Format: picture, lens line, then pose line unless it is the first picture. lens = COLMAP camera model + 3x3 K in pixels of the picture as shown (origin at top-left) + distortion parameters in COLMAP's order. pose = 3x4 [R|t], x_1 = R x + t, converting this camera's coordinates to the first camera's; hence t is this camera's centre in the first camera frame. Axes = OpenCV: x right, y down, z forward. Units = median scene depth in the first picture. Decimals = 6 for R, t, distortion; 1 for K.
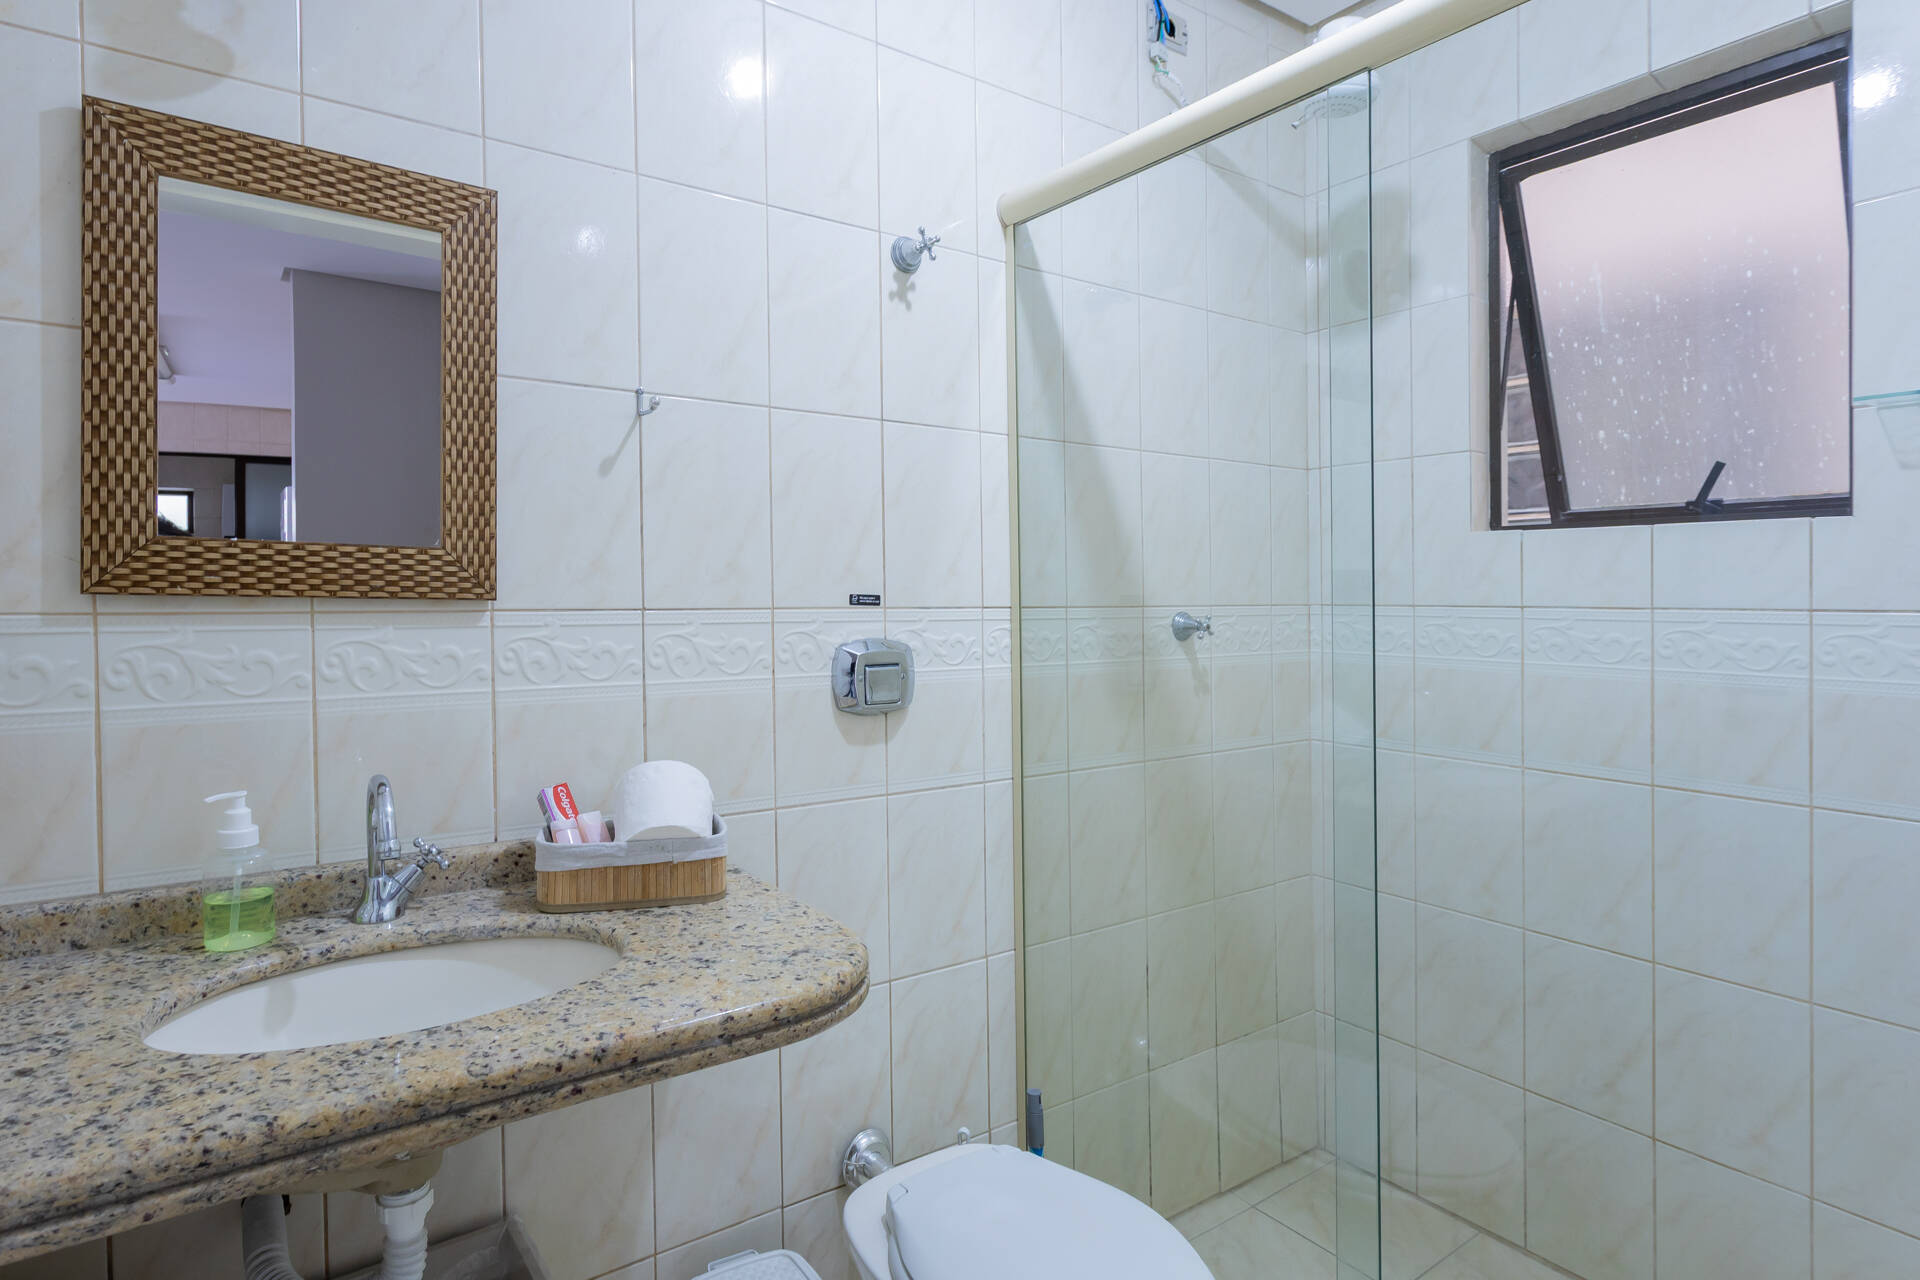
lens RADIAL K [[988.1, 0, 858.4], [0, 988.1, 641.7], [0, 0, 1]] dist [-0.001123, 0.001823]
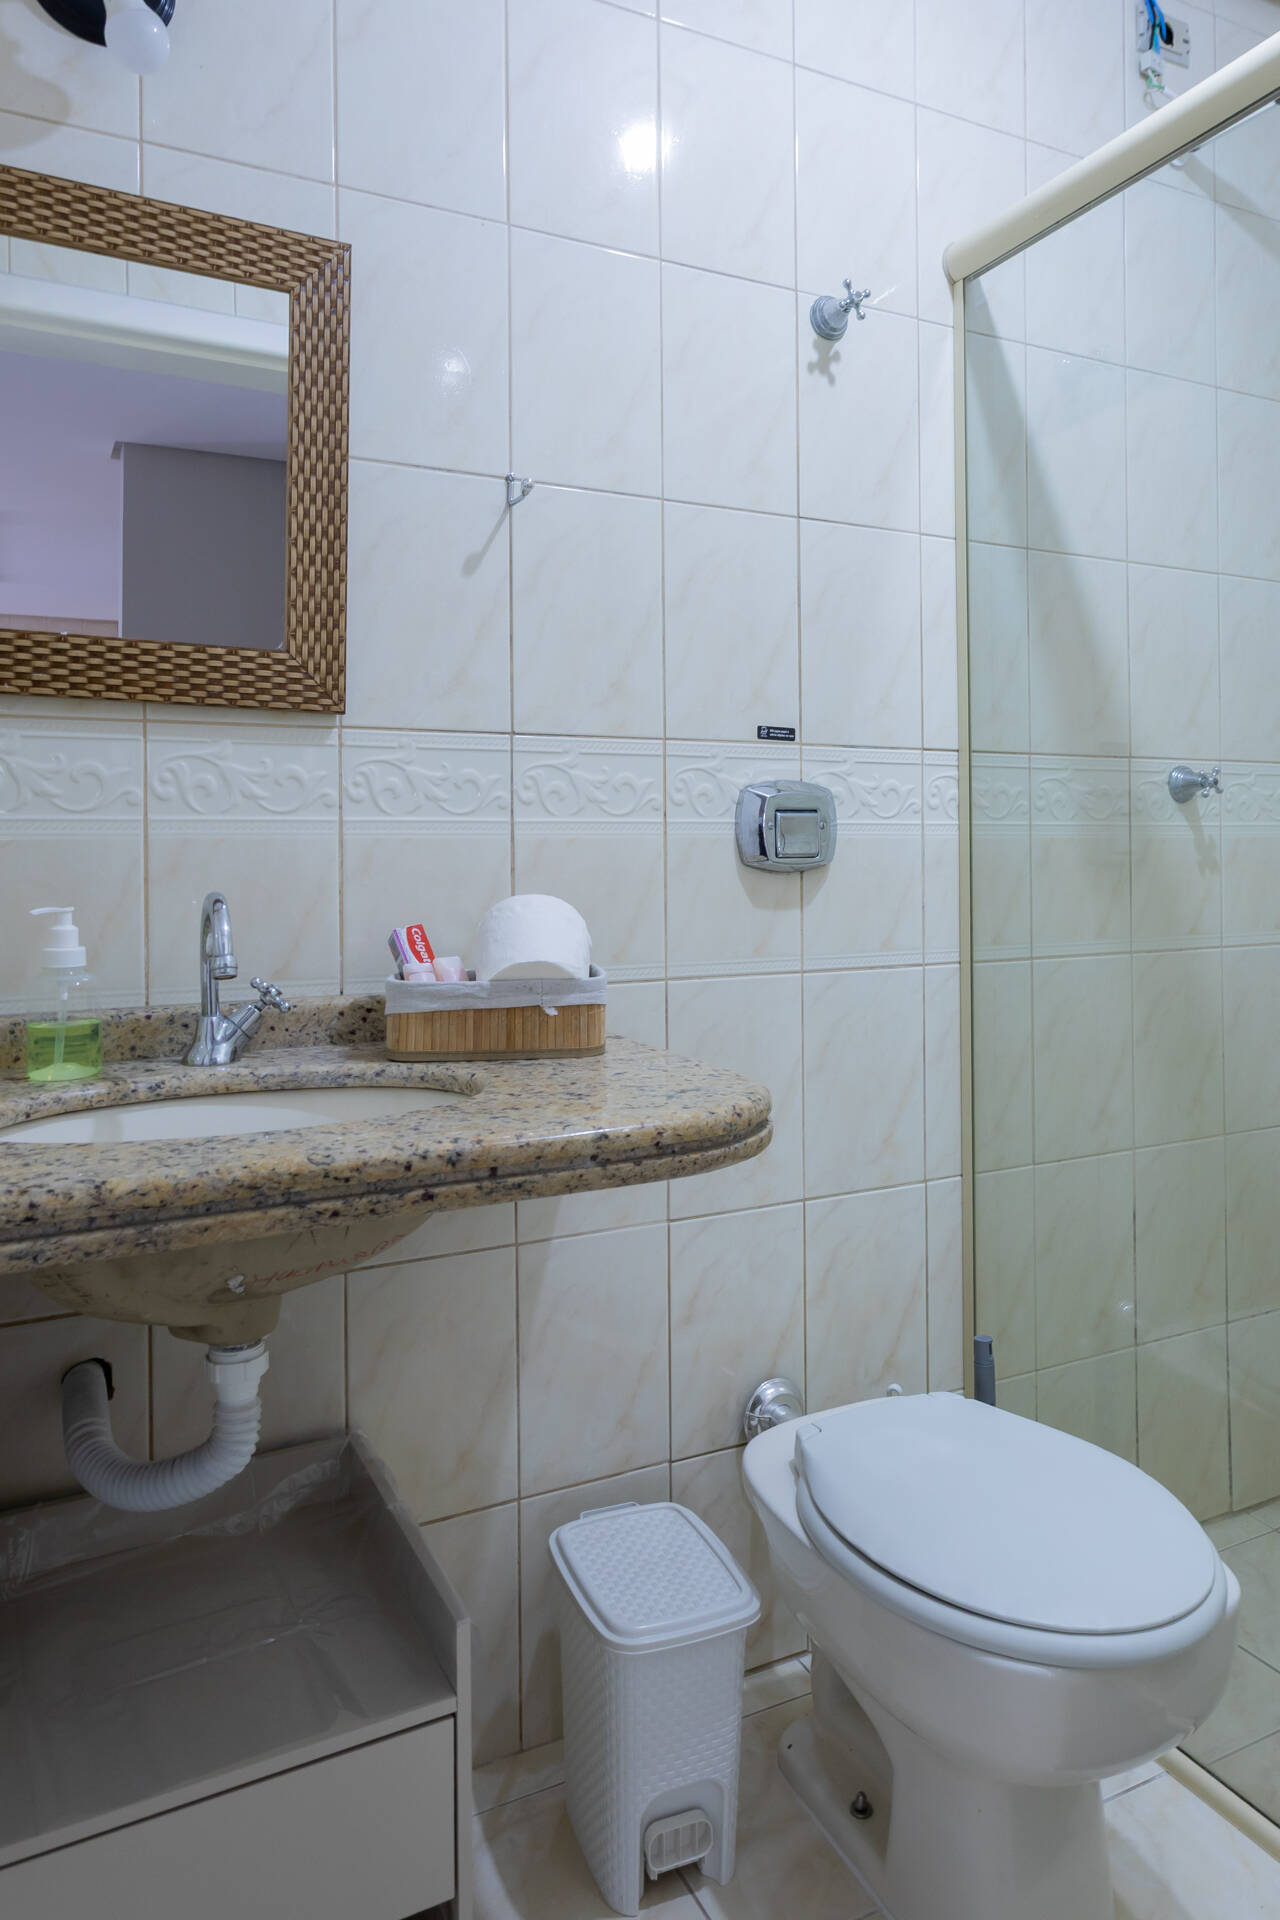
lens RADIAL K [[1214.3, 0, 631.7], [0, 1214.3, 864.9], [0, 0, 1]] dist [-0.002801, 0.002969]
pose [[0.992806, 0.005756, -0.119598, 0.011911], [-0.007296, 0.999896, -0.012443, 0.107851], [0.119514, 0.013226, 0.992744, -0.027252]]
